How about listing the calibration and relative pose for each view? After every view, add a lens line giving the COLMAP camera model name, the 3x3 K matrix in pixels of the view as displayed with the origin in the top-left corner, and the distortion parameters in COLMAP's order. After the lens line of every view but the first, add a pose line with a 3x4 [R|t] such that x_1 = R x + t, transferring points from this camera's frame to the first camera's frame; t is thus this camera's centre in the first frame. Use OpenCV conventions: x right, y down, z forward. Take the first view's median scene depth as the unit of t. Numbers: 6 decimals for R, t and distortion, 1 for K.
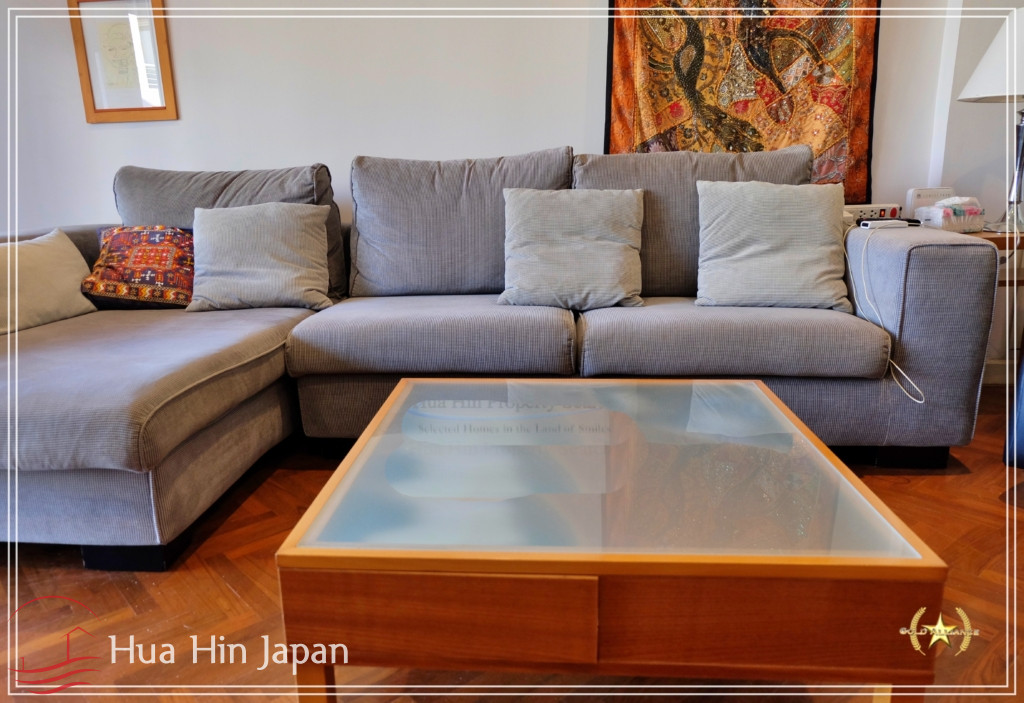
lens RADIAL K [[725.4, 0, 483.7], [0, 725.4, 346.8], [0, 0, 1]] dist [-0.003854, 0.009307]
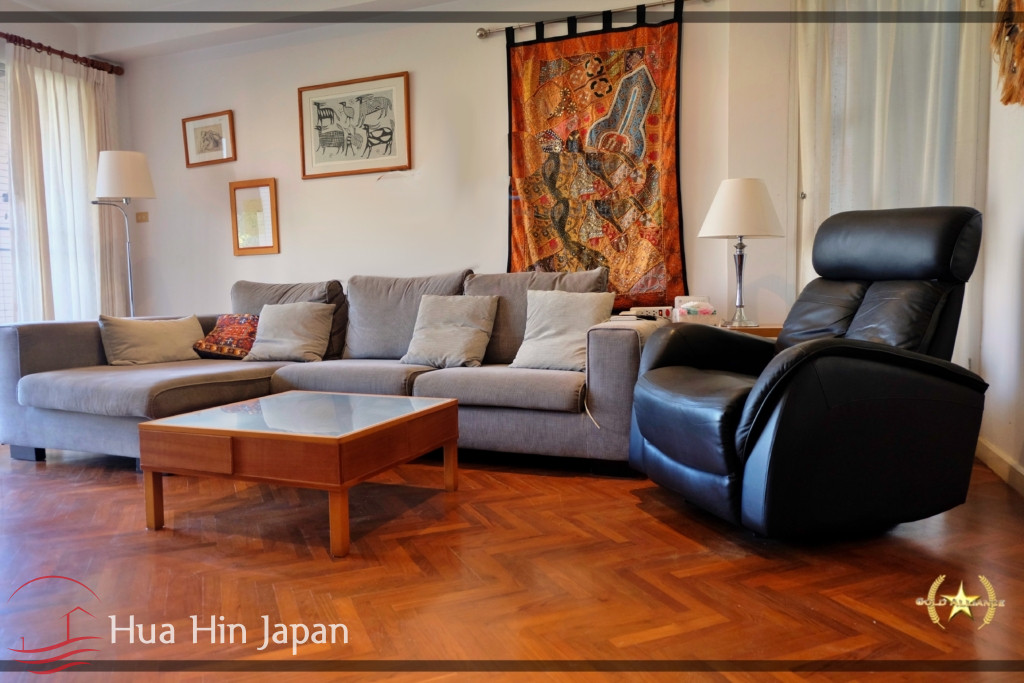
lens RADIAL K [[733.7, 0, 512.0], [0, 733.7, 341.5], [0, 0, 1]] dist [-0.003549, 0.001219]
pose [[0.950105, 0.026549, -0.310799, 0.679145], [-0.075088, 0.986539, -0.145270, 0.100852], [0.302759, 0.161359, 0.939309, -0.429946]]
